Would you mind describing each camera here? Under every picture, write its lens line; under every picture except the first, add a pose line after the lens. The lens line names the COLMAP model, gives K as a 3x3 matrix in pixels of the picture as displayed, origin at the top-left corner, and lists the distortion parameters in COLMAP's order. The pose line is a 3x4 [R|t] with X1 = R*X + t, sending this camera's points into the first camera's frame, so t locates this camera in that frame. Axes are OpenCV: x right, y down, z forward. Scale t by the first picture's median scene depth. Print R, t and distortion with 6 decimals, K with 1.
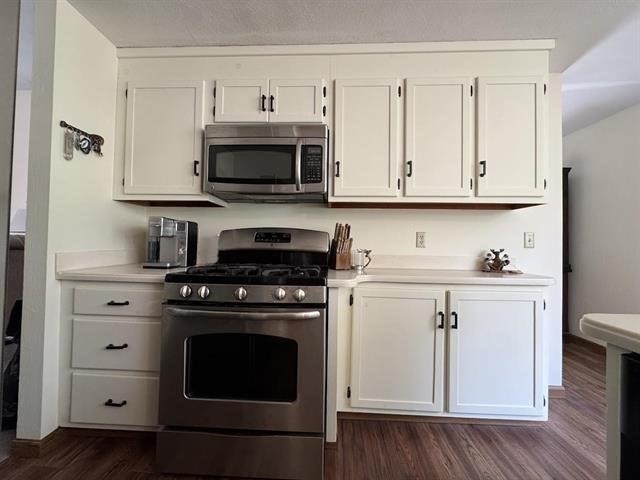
lens RADIAL K [[257.6, 0, 319.2], [0, 257.6, 240.0], [0, 0, 1]] dist [0.000495, 0.000087]
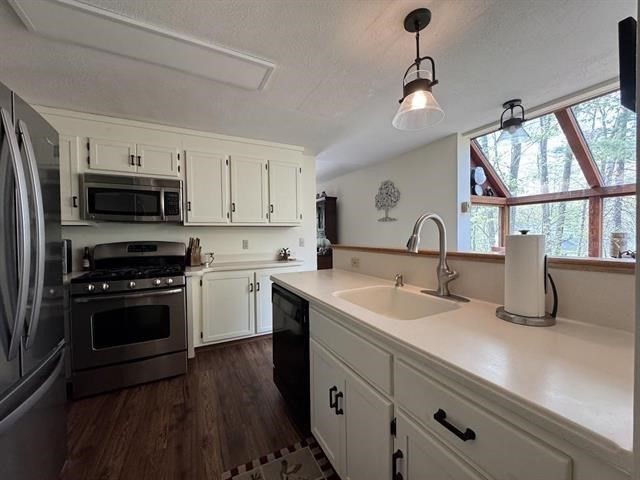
lens RADIAL K [[257.6, 0, 319.2], [0, 257.6, 240.0], [0, 0, 1]] dist [0.000495, 0.000087]
pose [[0.868737, -0.036599, 0.493920, -0.030813], [0.017056, 0.998885, 0.044017, -0.116026], [-0.494980, -0.029815, 0.868393, -0.869858]]
